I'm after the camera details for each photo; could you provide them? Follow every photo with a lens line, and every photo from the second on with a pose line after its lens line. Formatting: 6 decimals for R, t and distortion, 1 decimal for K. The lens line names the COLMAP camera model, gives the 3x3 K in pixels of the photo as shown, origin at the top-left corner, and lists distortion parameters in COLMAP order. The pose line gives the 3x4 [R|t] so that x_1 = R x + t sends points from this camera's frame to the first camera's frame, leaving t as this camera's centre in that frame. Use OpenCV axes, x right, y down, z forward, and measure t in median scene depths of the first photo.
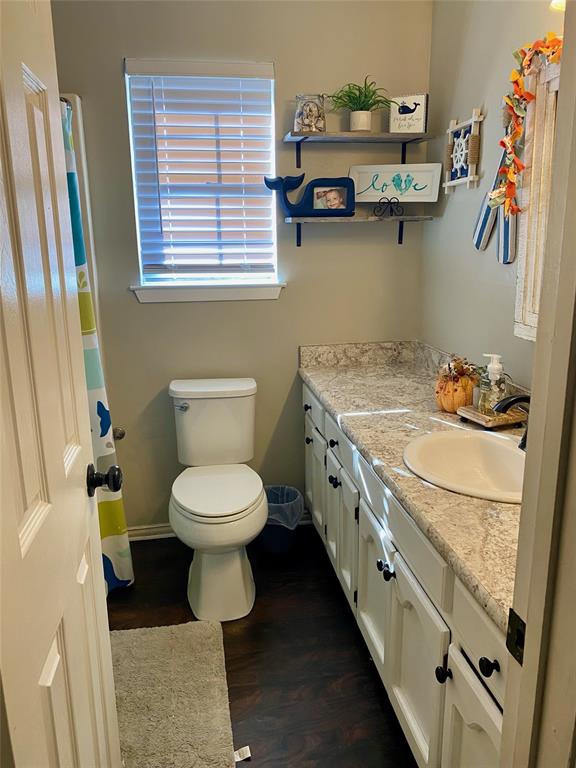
lens RADIAL K [[585.1, 0, 293.1], [0, 585.1, 382.1], [0, 0, 1]] dist [0.099135, -0.182236]
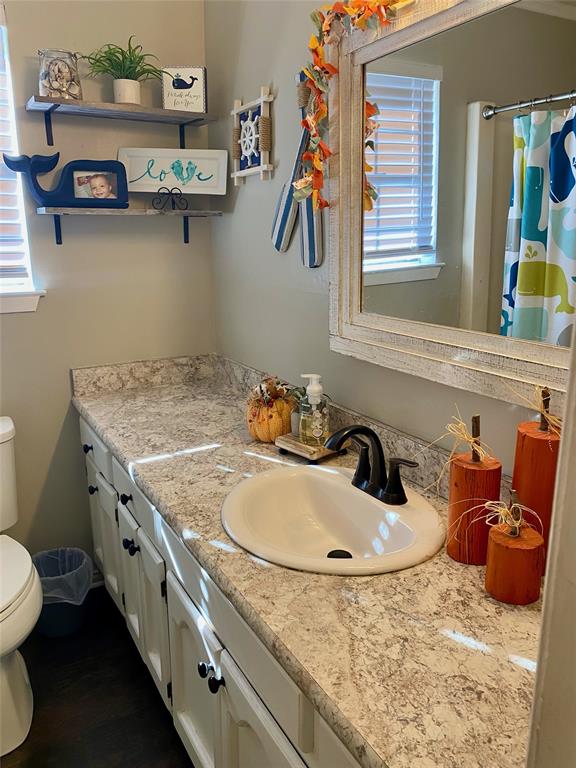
lens RADIAL K [[585.1, 0, 293.1], [0, 585.1, 382.1], [0, 0, 1]] dist [0.099135, -0.182236]
pose [[0.934261, -0.076766, 0.348230, 0.014639], [0.075983, 0.996982, 0.015928, -0.042752], [-0.348401, 0.011579, 0.937274, 0.179985]]
